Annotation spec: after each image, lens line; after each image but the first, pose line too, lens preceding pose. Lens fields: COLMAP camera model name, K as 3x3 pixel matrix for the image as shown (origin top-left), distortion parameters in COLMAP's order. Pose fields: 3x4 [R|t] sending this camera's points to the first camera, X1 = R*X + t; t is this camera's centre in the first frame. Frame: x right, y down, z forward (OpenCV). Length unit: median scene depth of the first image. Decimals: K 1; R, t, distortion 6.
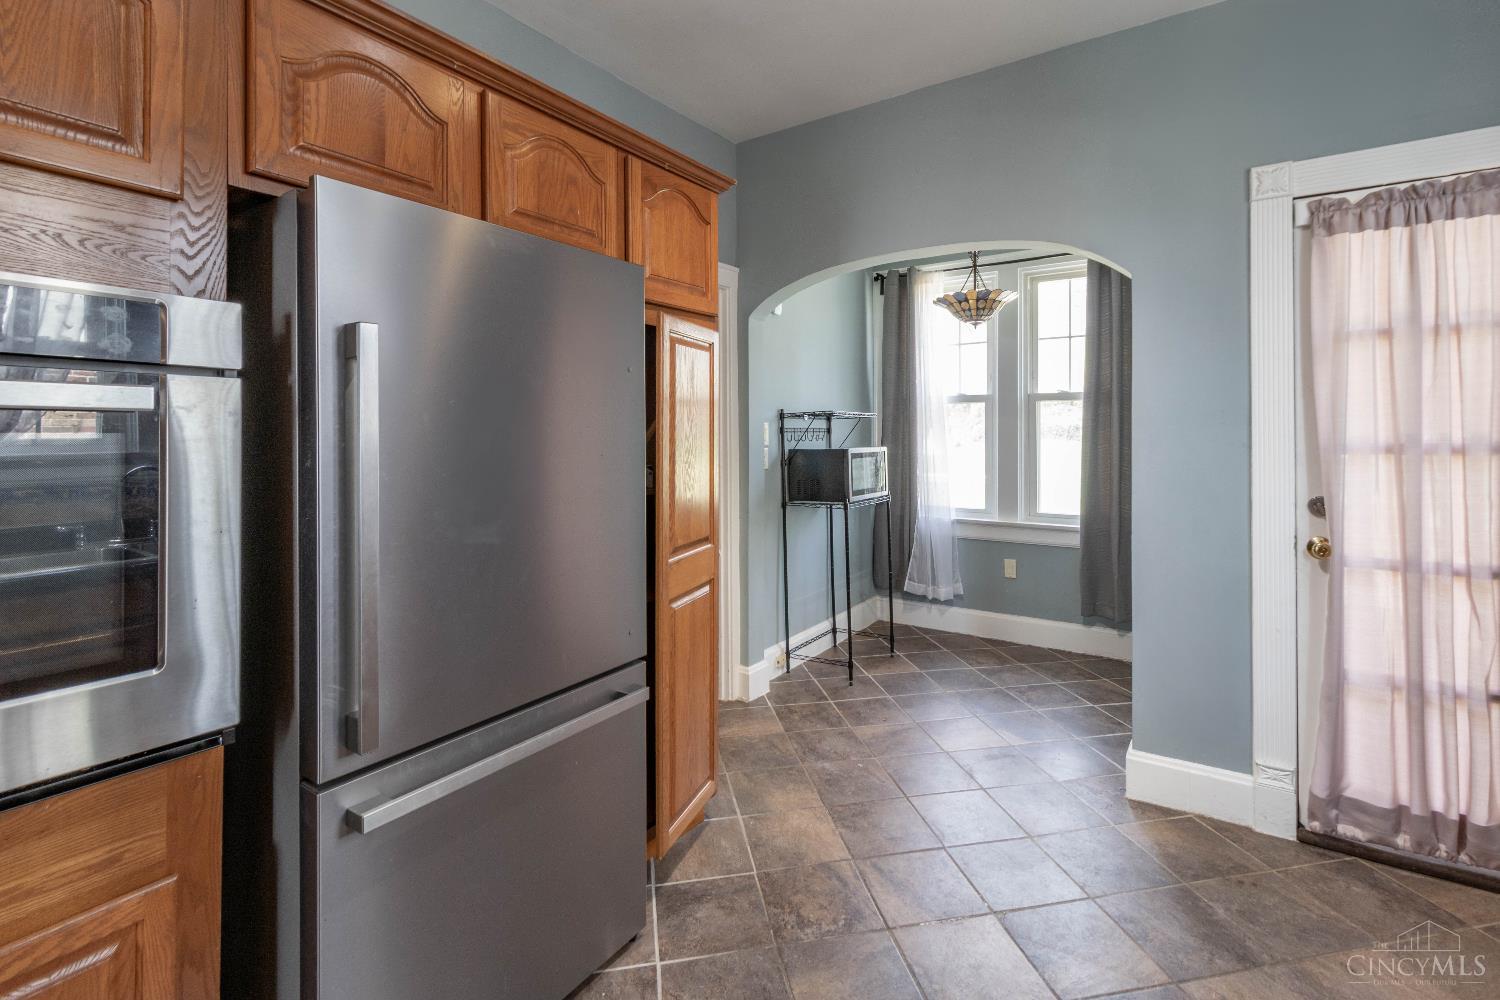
lens RADIAL K [[700.6, 0, 764.1], [0, 700.6, 429.4], [0, 0, 1]] dist [0.004079, 0.000135]
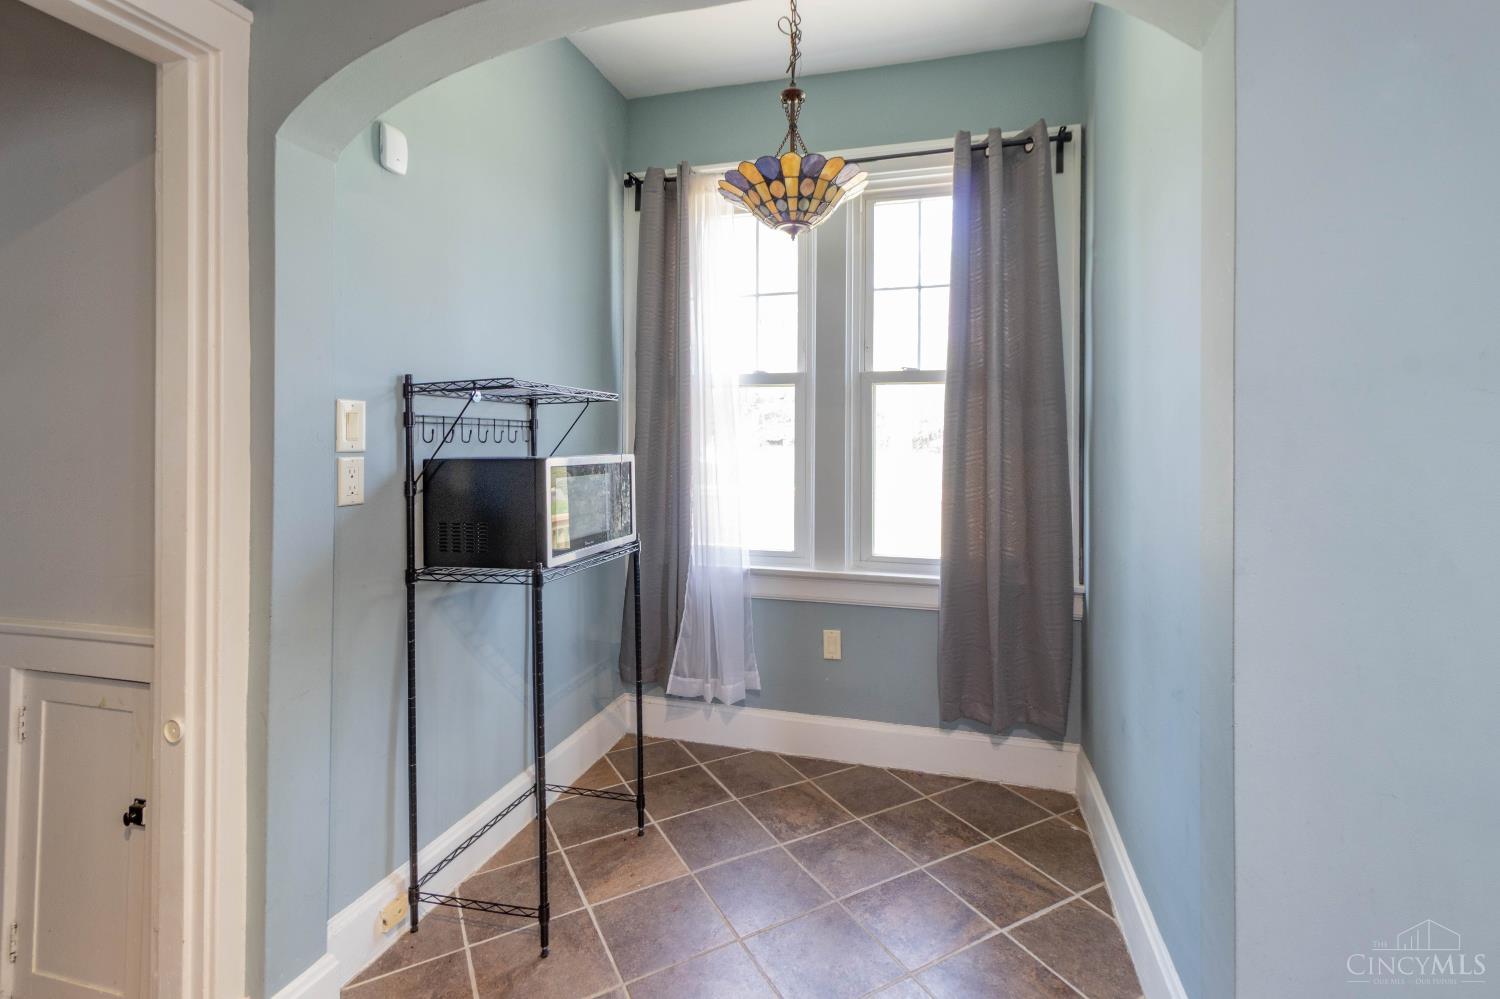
lens RADIAL K [[700.6, 0, 791.0], [0, 700.6, 435.5], [0, 0, 1]] dist [0.004079, 0.000135]
pose [[0.940432, 0.007958, 0.339888, 0.106536], [-0.007387, 0.999968, -0.002974, 0.011535], [-0.339901, 0.000286, 0.940461, 0.452035]]
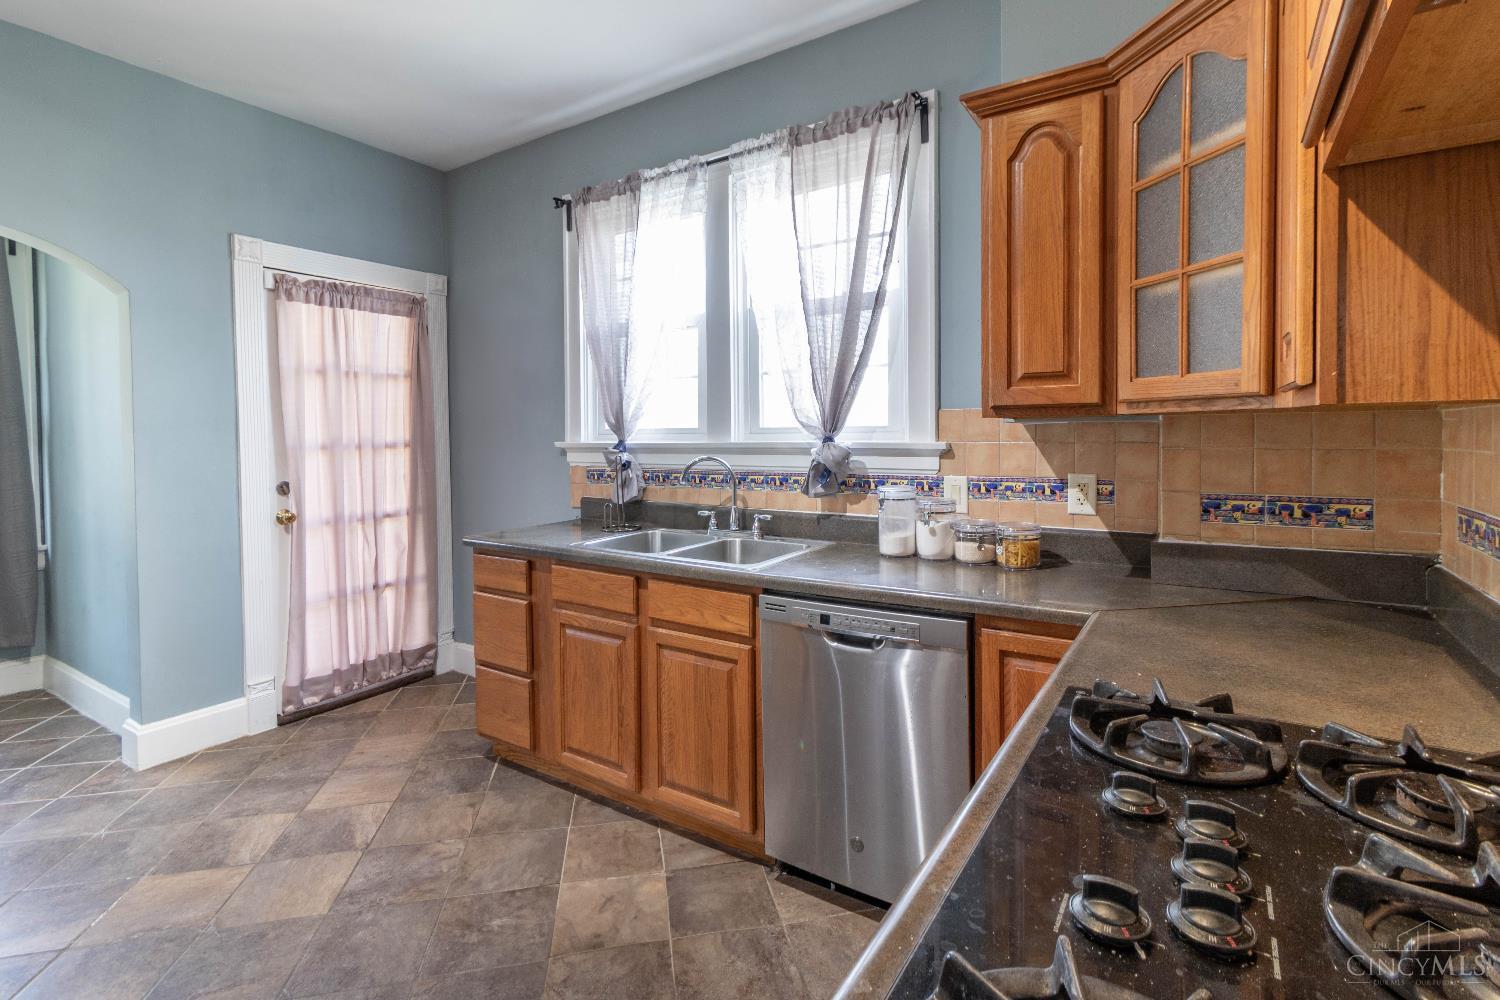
lens RADIAL K [[700.6, 0, 759.4], [0, 700.6, 442.7], [0, 0, 1]] dist [0.004079, 0.000135]
pose [[-0.004509, -0.013177, 0.999903, -0.357882], [0.008102, 0.999880, 0.013214, 0.003088], [-0.999957, 0.008161, -0.004402, 0.020464]]
